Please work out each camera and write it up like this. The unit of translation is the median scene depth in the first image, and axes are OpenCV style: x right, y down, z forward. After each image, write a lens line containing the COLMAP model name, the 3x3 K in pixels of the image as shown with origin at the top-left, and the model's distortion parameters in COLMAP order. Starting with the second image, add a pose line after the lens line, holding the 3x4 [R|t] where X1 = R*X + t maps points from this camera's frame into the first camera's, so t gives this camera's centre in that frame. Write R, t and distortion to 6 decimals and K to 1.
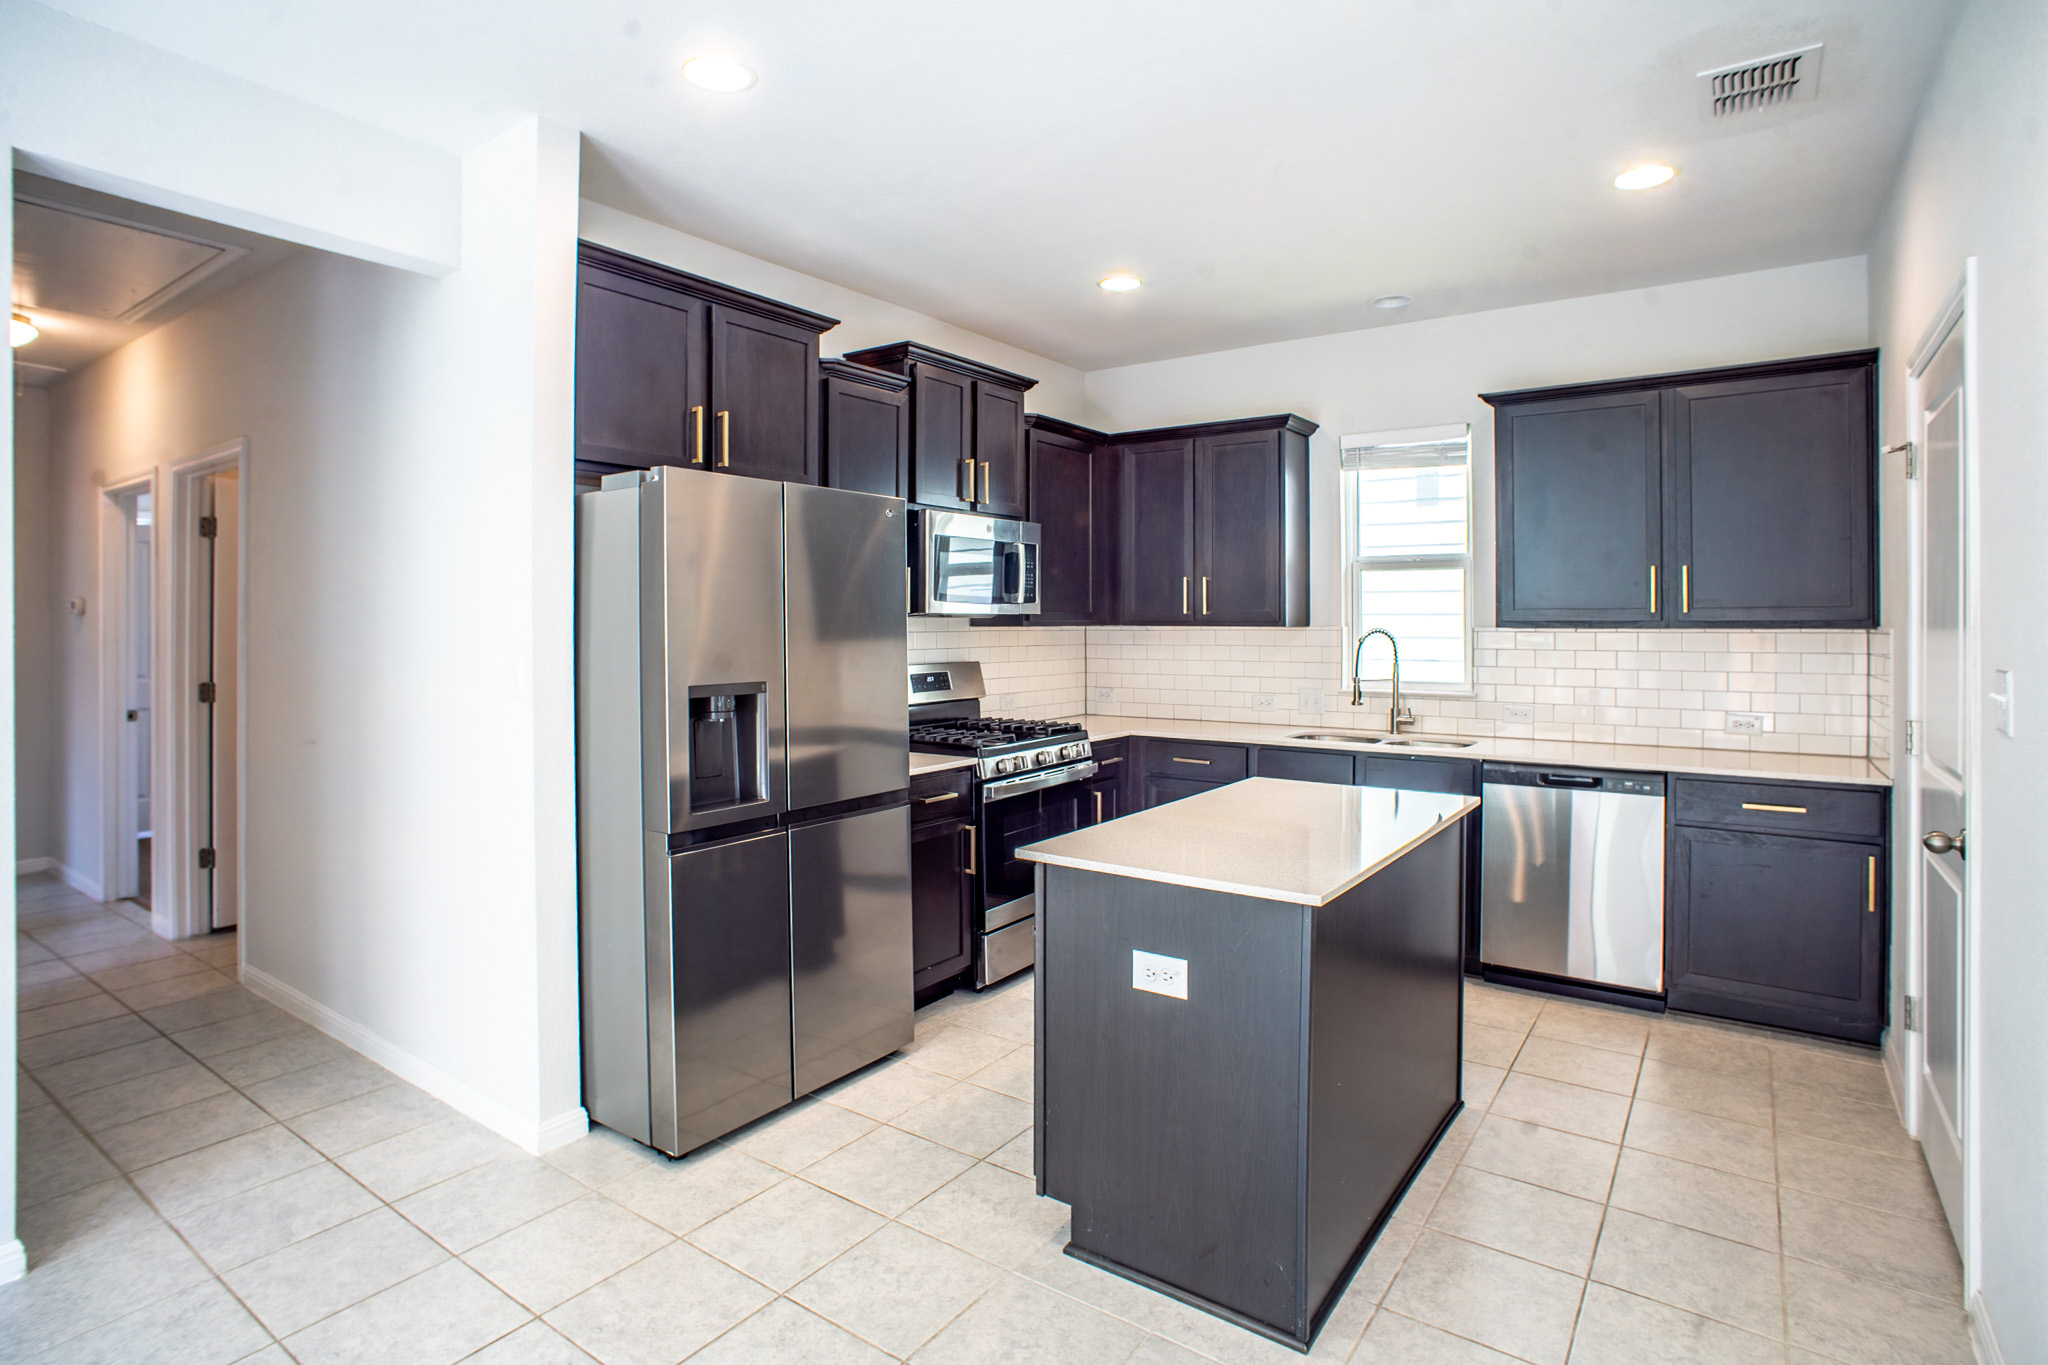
lens RADIAL K [[1053.7, 0, 1018.0], [0, 1053.7, 611.2], [0, 0, 1]] dist [-0.039472, 0.011335]
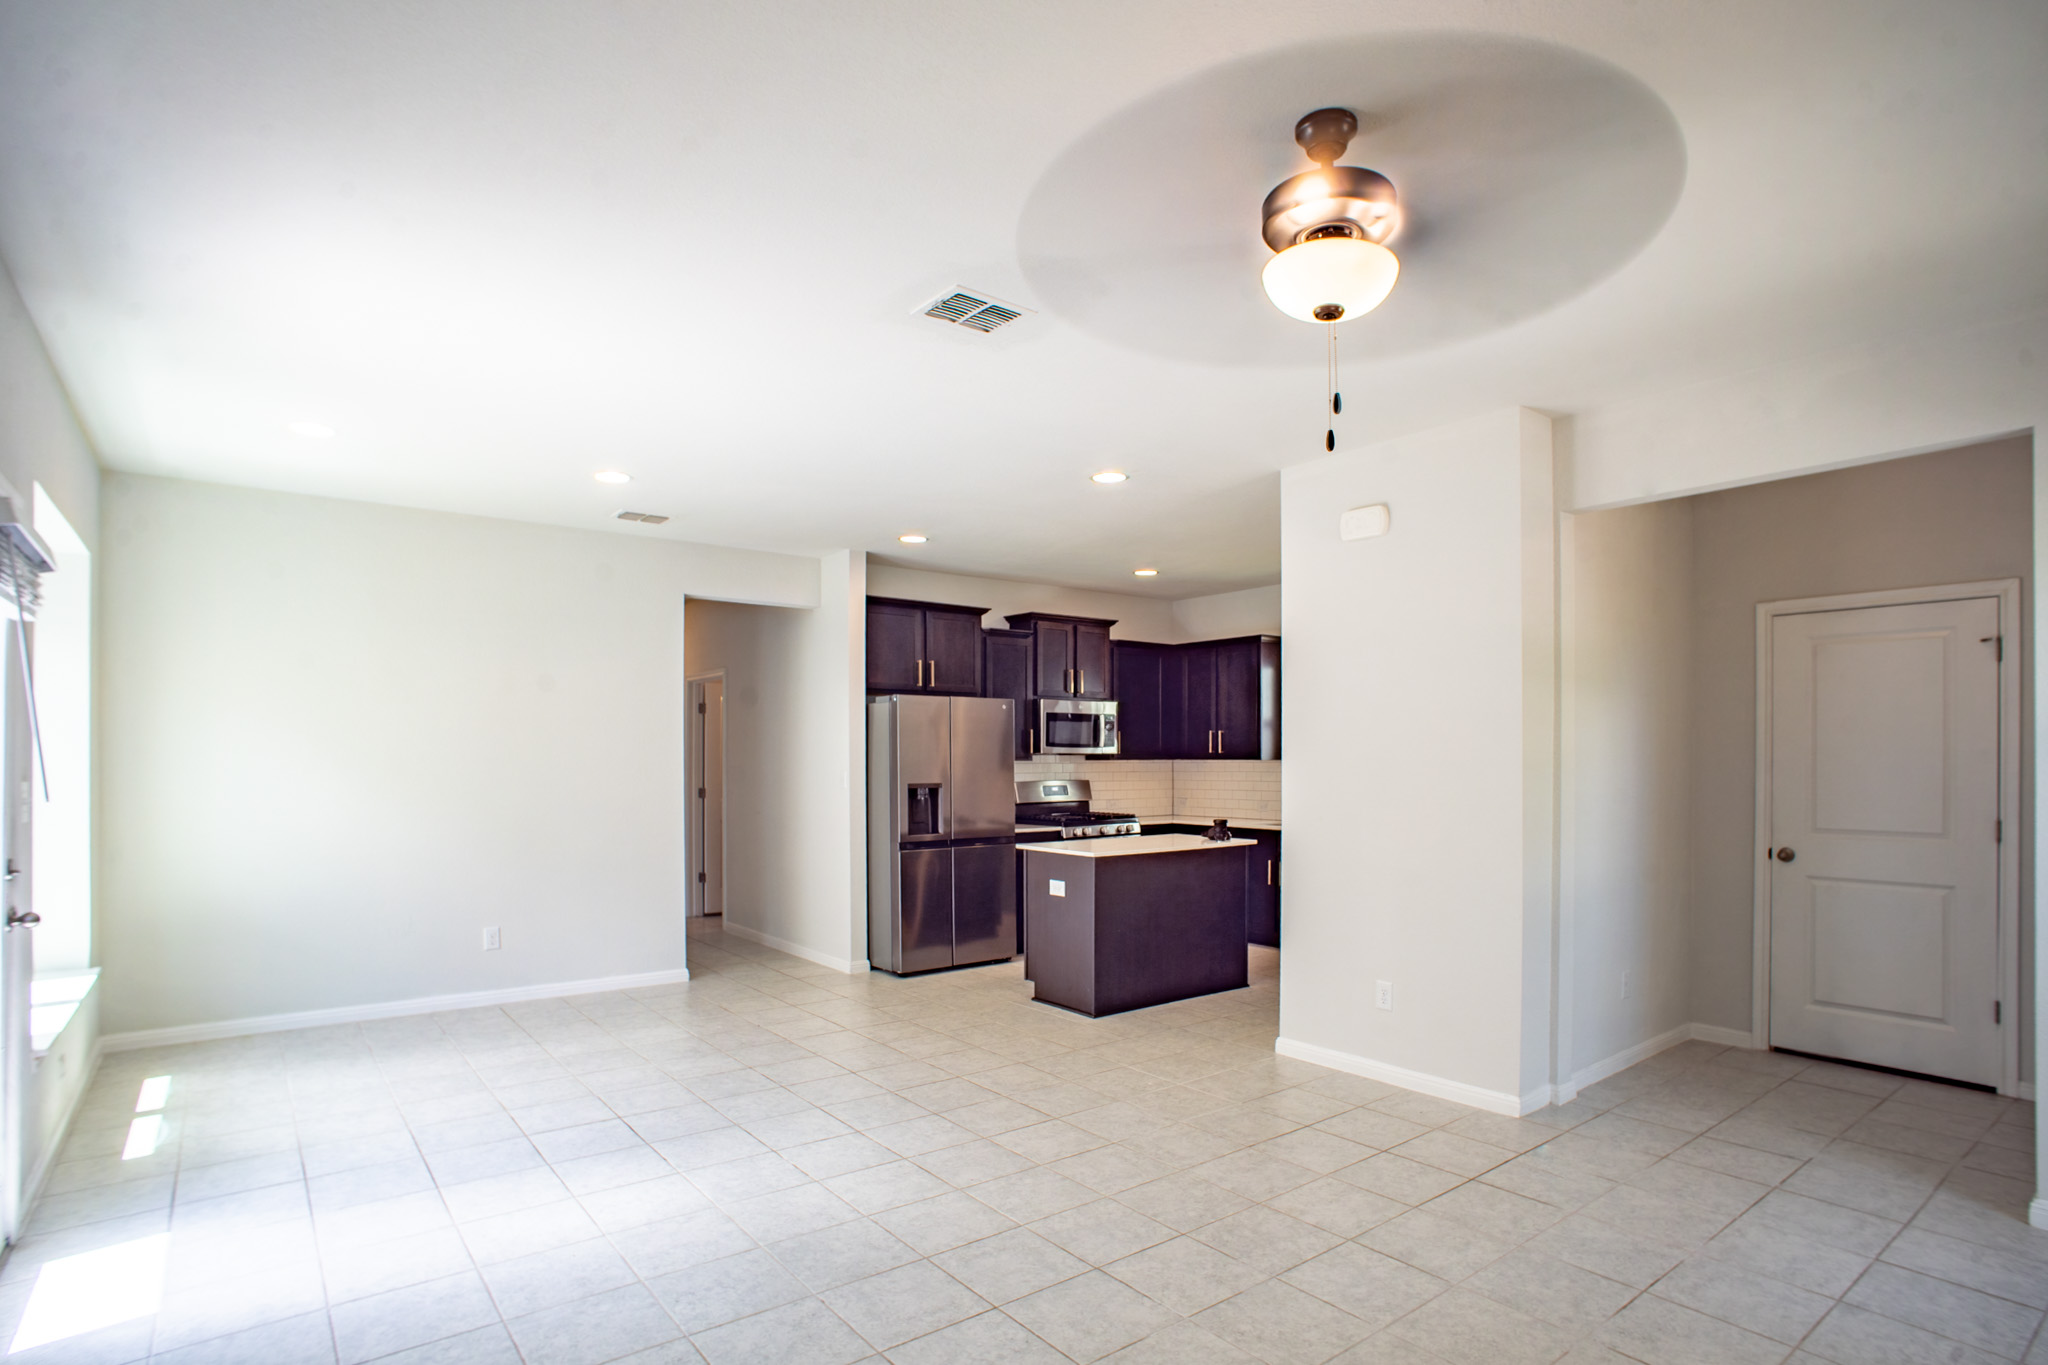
lens RADIAL K [[1053.7, 0, 1028.3], [0, 1053.7, 755.1], [0, 0, 1]] dist [-0.039472, 0.011335]
pose [[0.957715, 0.001103, -0.287717, 0.512438], [0.001339, 0.999965, 0.008290, -0.011535], [0.287716, -0.008325, 0.957680, -0.983317]]
